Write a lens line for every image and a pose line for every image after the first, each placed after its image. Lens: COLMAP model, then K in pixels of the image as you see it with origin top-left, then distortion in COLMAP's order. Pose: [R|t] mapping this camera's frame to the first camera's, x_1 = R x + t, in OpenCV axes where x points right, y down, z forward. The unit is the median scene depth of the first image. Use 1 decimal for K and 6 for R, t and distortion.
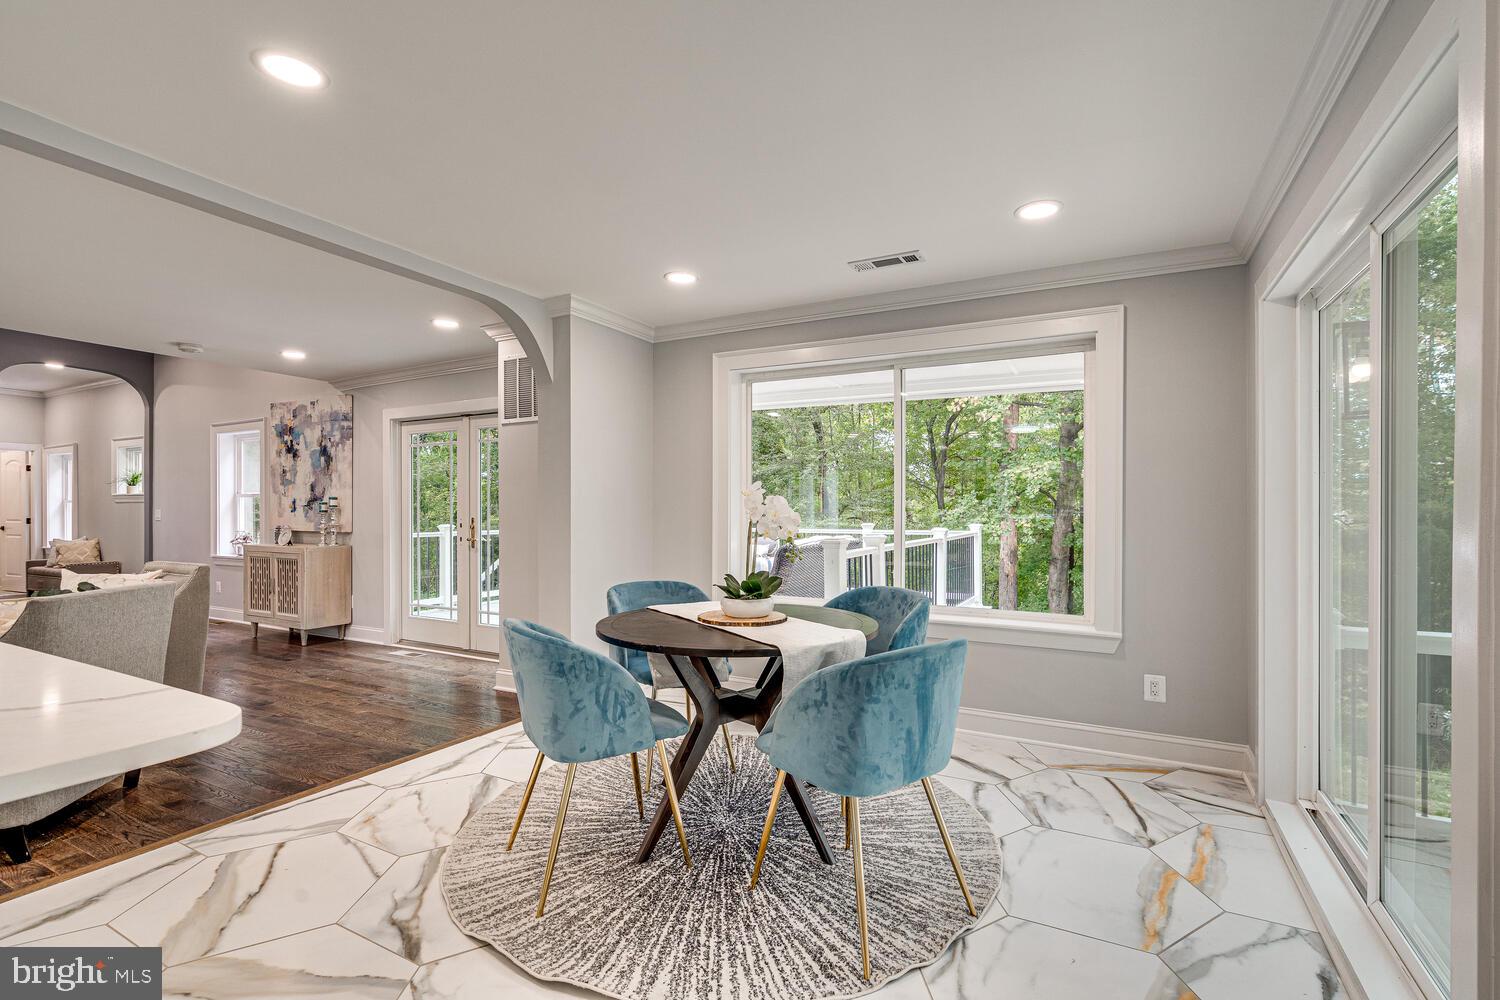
lens RADIAL K [[720.9, 0, 750.0], [0, 720.9, 500.0], [0, 0, 1]] dist [0.000571, -0.000064]
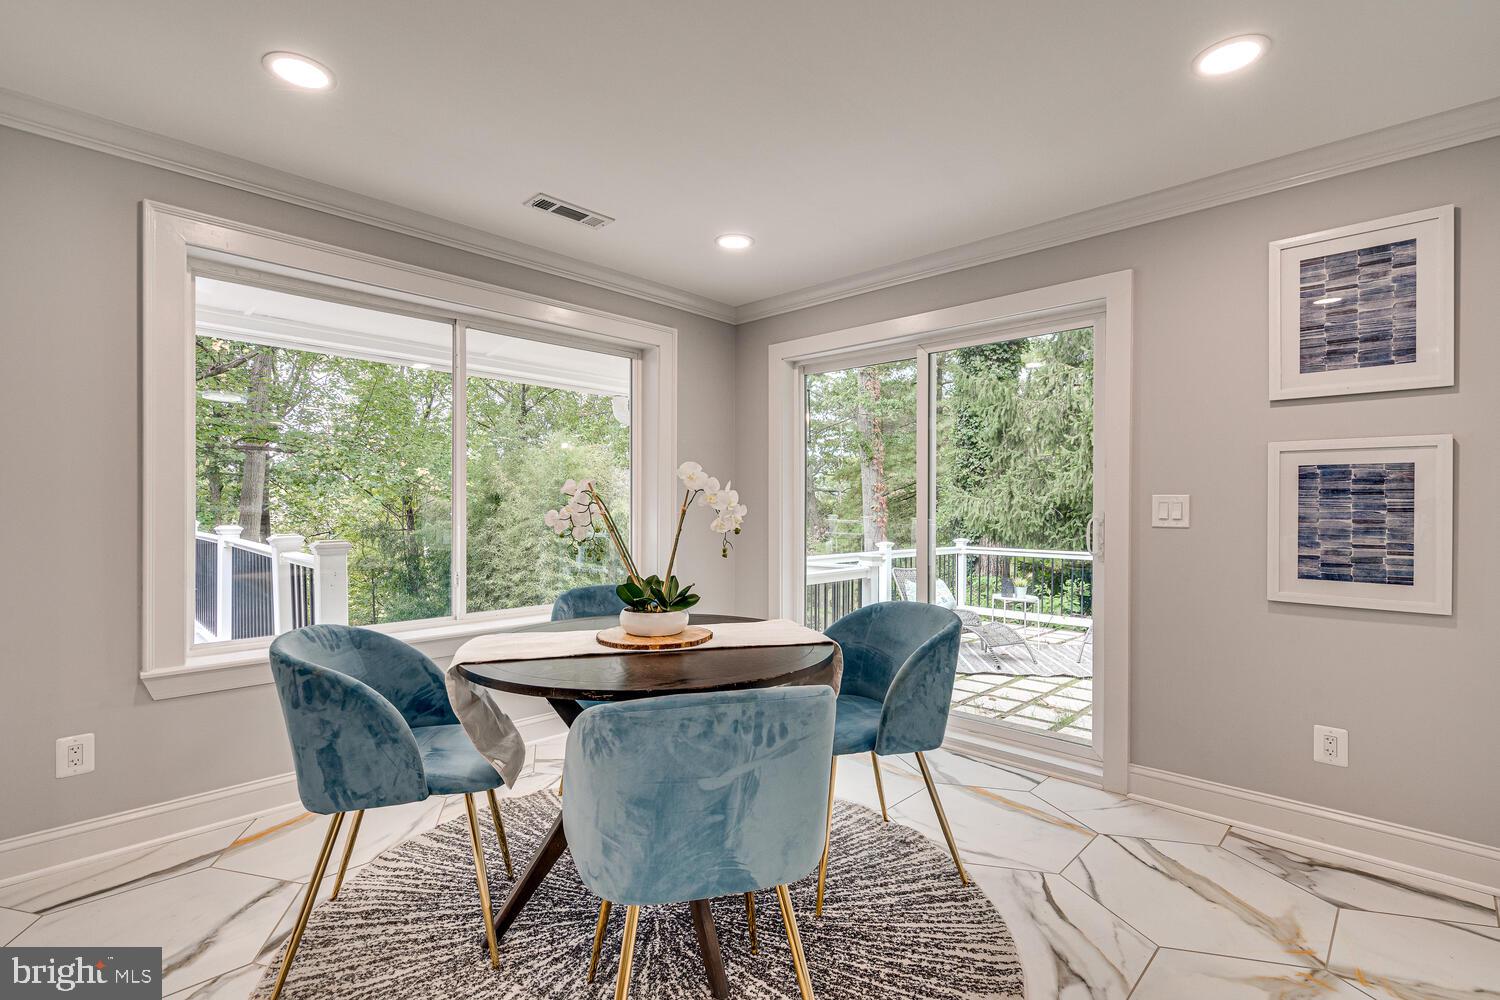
lens RADIAL K [[720.9, 0, 750.0], [0, 720.9, 500.0], [0, 0, 1]] dist [0.000571, -0.000064]
pose [[0.240506, 0.006343, 0.970627, -0.992877], [-0.000770, 0.999980, -0.006344, 0.031084], [-0.970647, 0.000778, 0.240506, 0.964310]]
